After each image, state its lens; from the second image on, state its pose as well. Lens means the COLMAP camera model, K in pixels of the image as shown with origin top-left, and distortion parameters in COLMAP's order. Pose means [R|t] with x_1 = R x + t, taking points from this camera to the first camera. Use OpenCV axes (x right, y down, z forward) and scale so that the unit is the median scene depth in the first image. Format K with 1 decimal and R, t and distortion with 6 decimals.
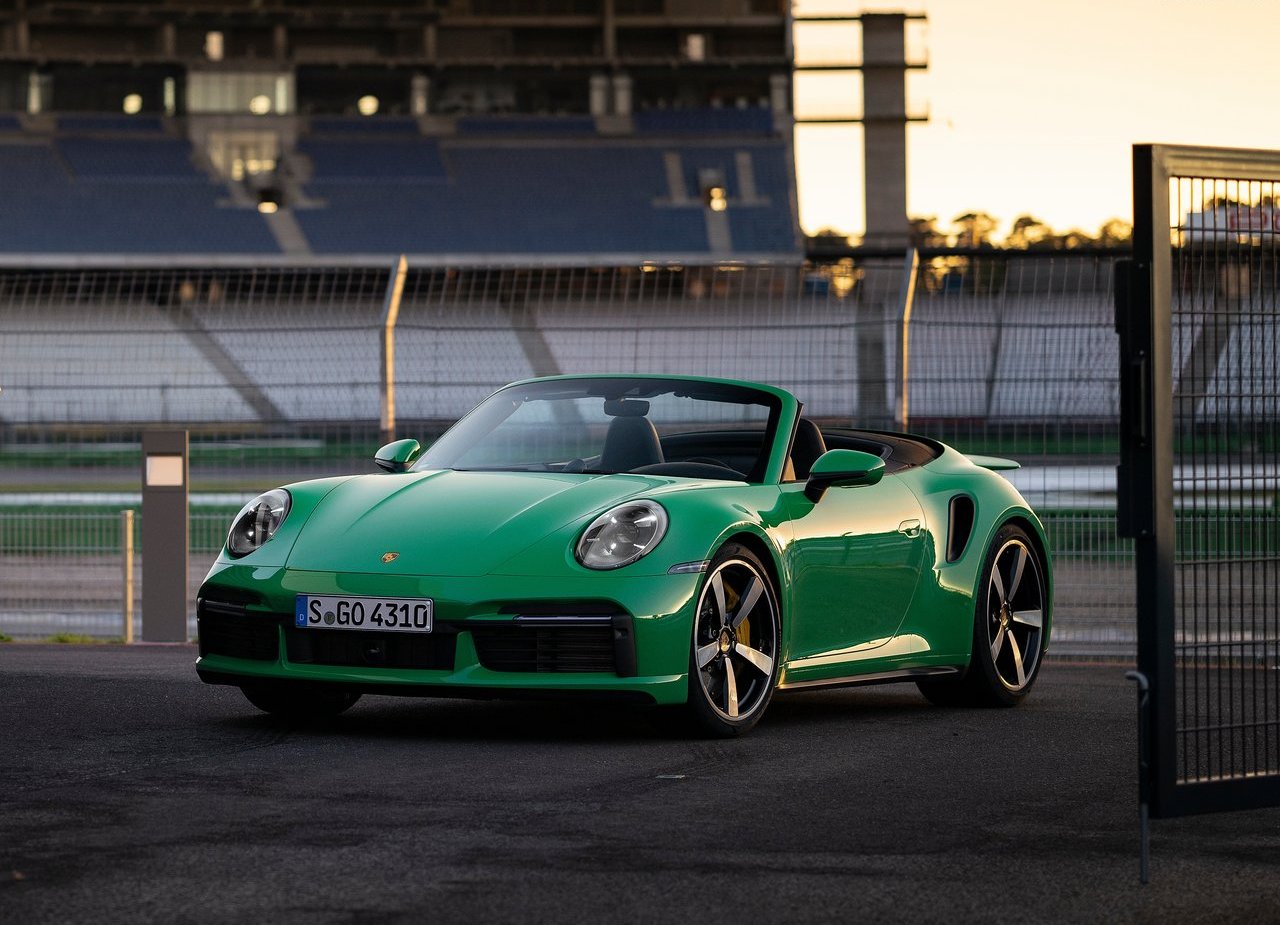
lens RADIAL K [[7133.2, 0, 640.0], [0, 7133.2, 462.5], [0, 0, 1]] dist [-0.407347, -55.367502]
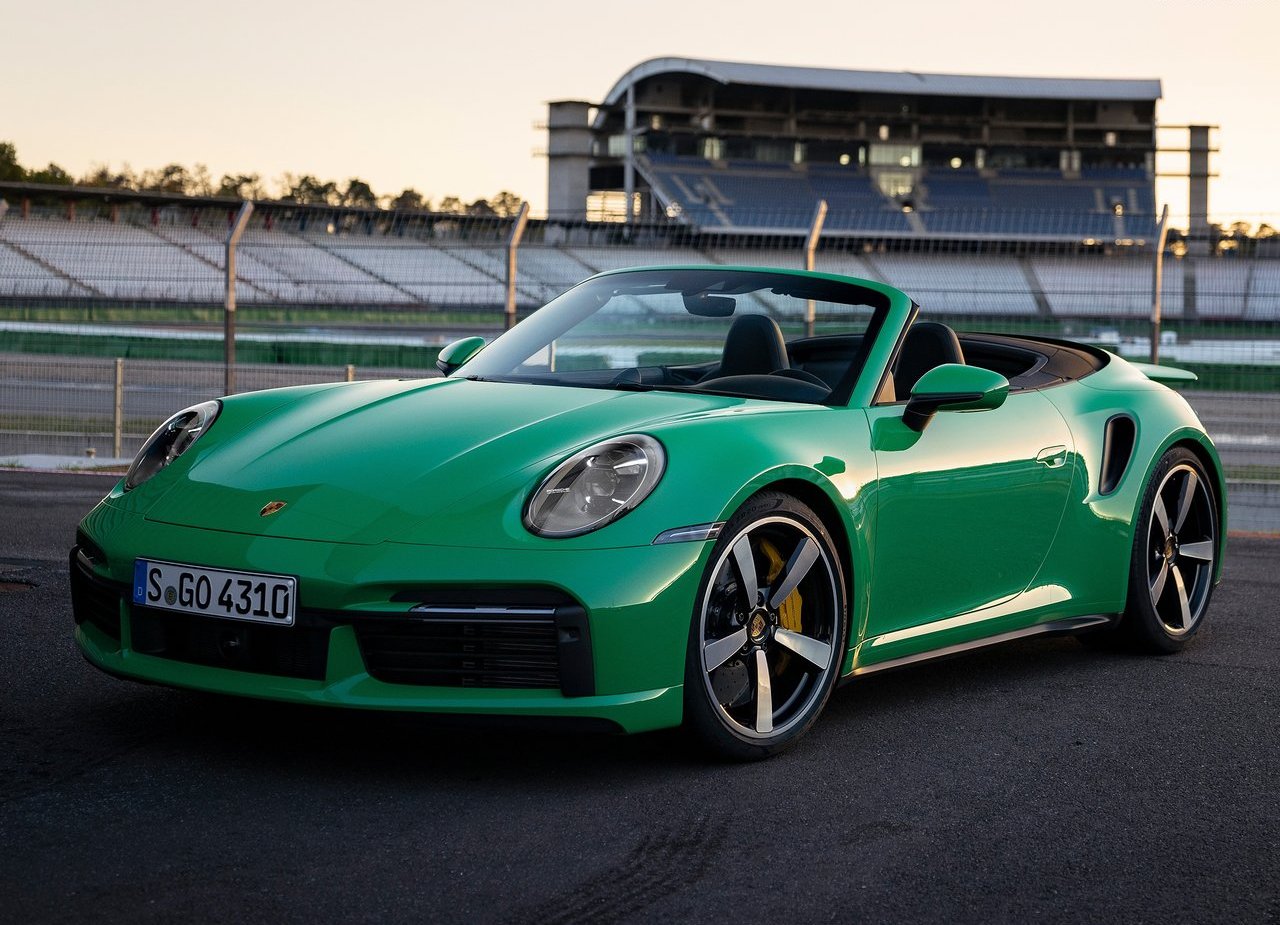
lens RADIAL K [[3196.2, 0, 640.0], [0, 3196.2, 462.5], [0, 0, 1]] dist [-0.397357, 0.156123]
pose [[0.989840, 0.024314, -0.140092, 0.040284], [-0.018361, 0.998879, 0.043632, -0.005296], [0.140996, -0.040617, 0.989177, 0.594429]]
